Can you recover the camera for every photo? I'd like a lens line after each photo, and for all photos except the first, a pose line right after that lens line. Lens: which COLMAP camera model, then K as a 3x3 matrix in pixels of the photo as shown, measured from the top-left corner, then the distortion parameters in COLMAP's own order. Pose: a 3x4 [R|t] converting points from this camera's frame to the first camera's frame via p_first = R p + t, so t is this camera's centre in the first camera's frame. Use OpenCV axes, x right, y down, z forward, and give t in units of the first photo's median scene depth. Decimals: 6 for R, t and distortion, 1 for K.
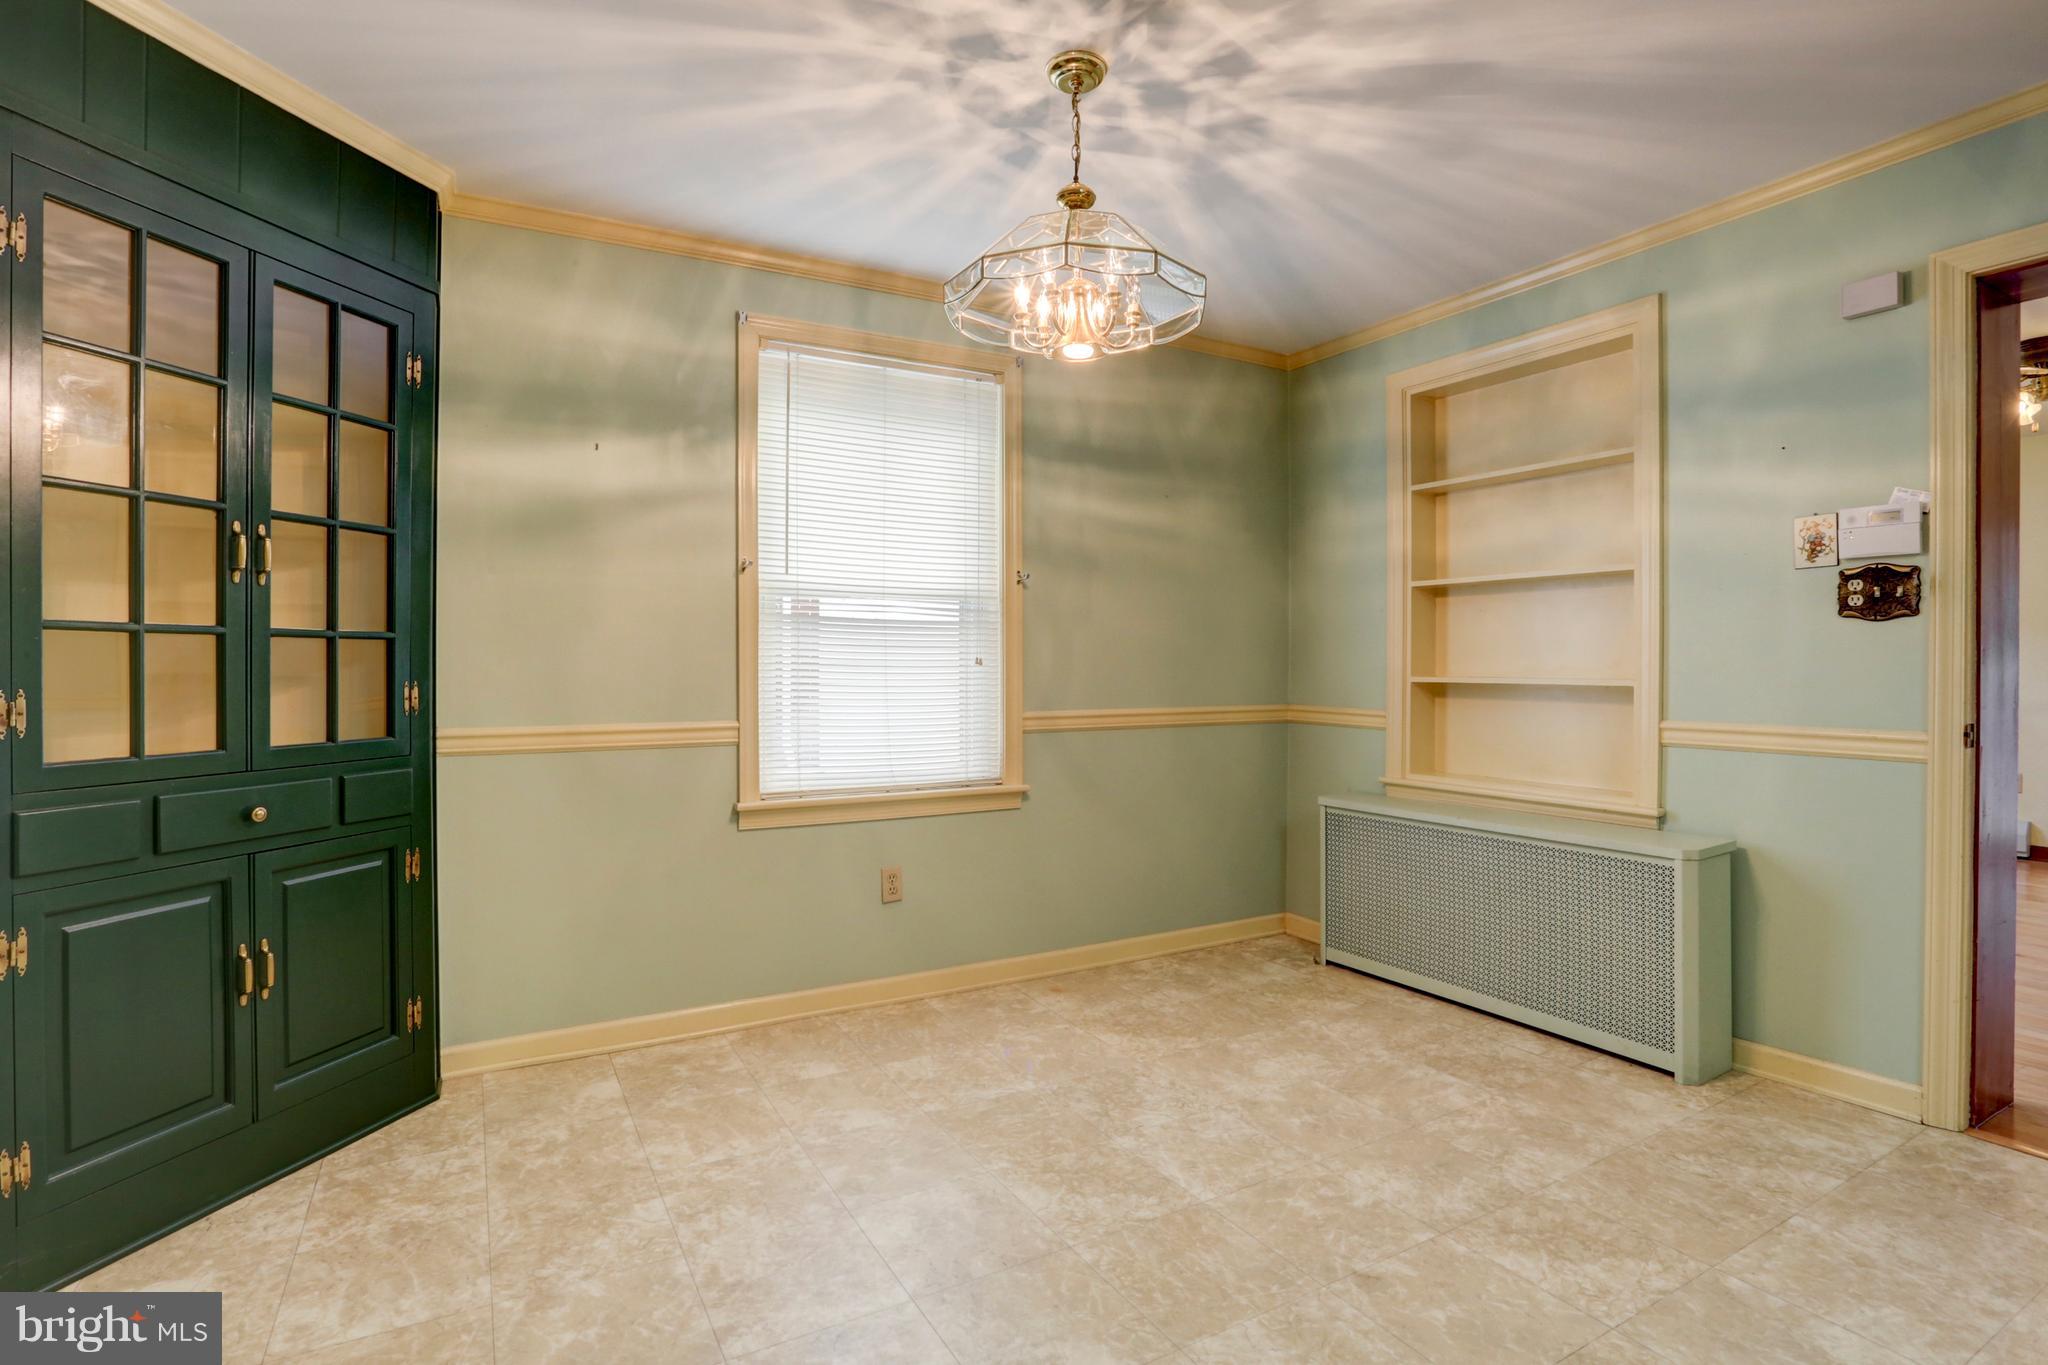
lens RADIAL K [[1000.4, 0, 1031.3], [0, 1000.4, 662.2], [0, 0, 1]] dist [-0.066470, 0.027349]
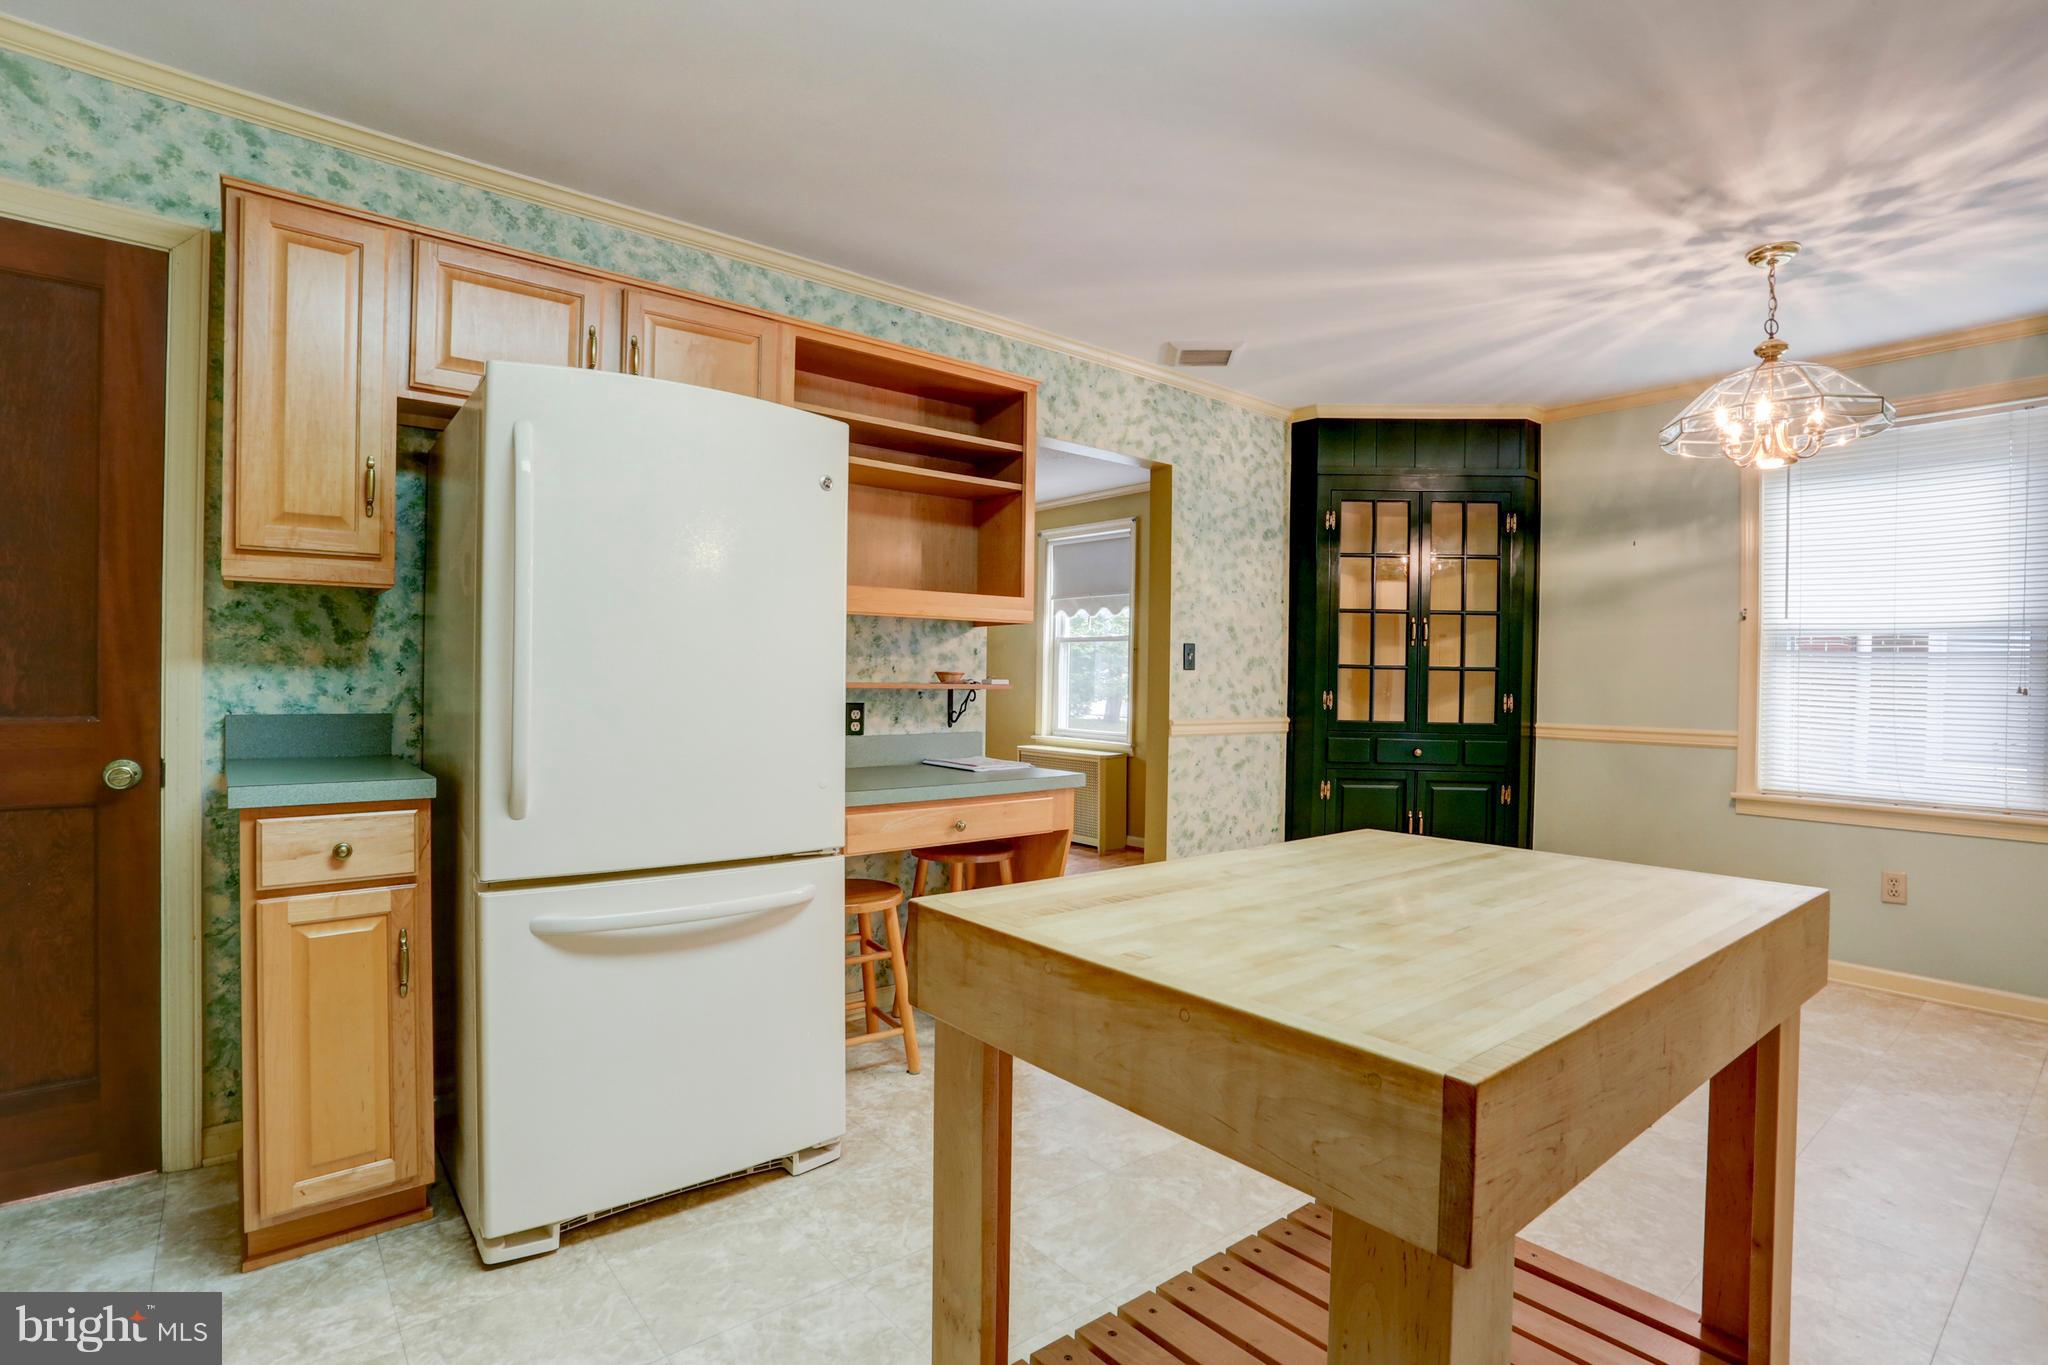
lens RADIAL K [[1000.4, 0, 1026.0], [0, 1000.4, 690.0], [0, 0, 1]] dist [-0.066470, 0.027349]
pose [[0.178846, 0.013991, -0.983778, 0.827466], [-0.016830, 0.999796, 0.011159, 0.005158], [0.983733, 0.014561, 0.179045, -0.176736]]
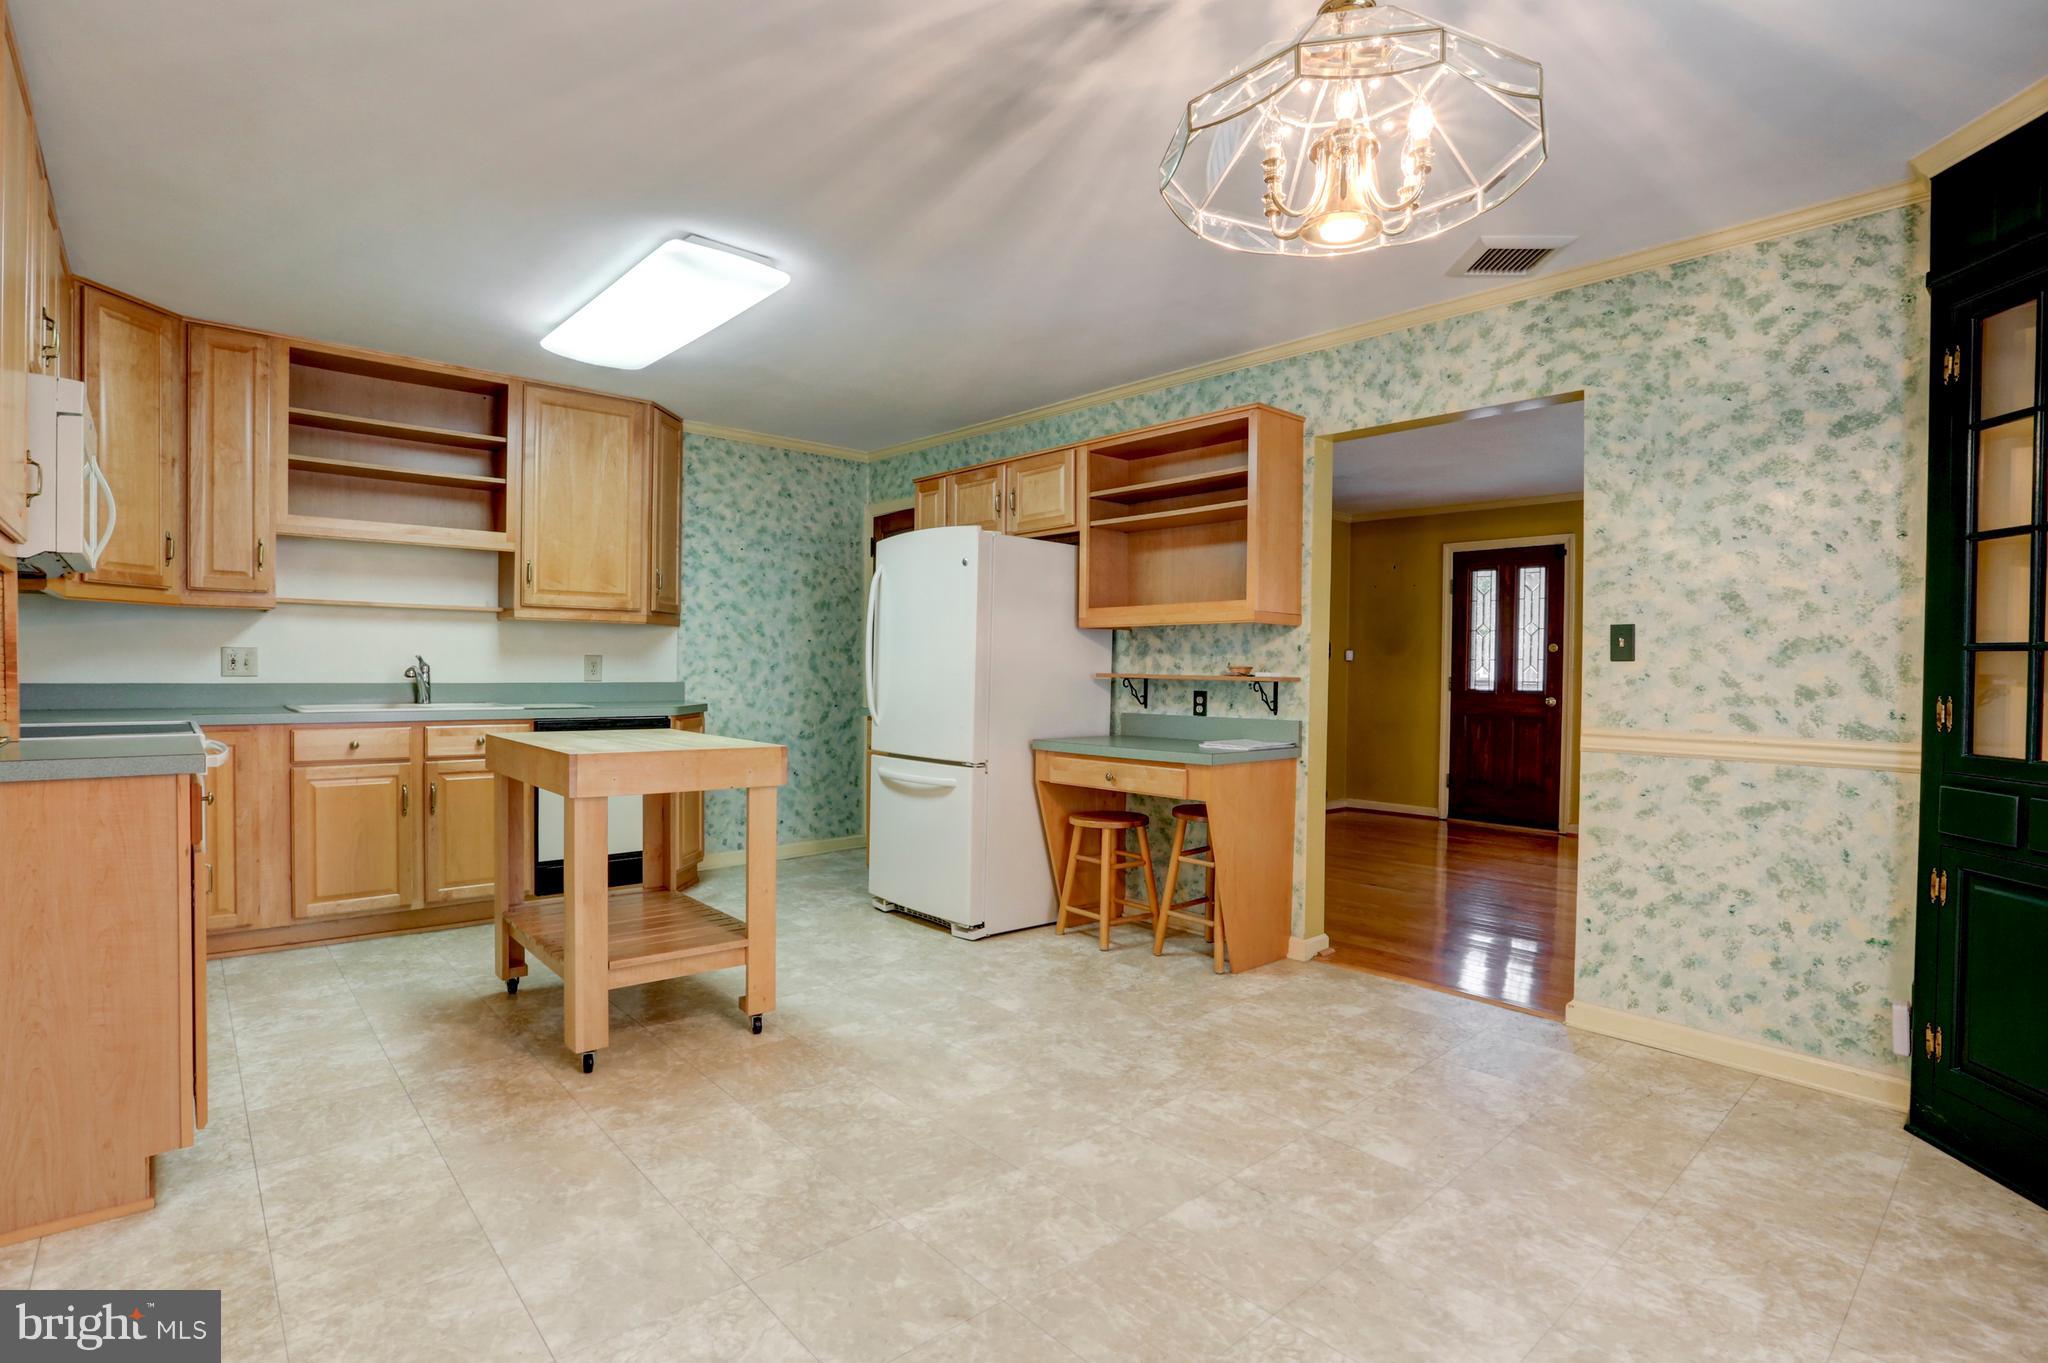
lens RADIAL K [[1000.4, 0, 1016.0], [0, 1000.4, 696.5], [0, 0, 1]] dist [-0.066470, 0.027349]
pose [[-0.976915, -0.005585, -0.213555, 0.287164], [-0.012357, 0.999462, 0.030393, 0.002099], [0.213270, 0.032330, -0.976458, 1.168907]]
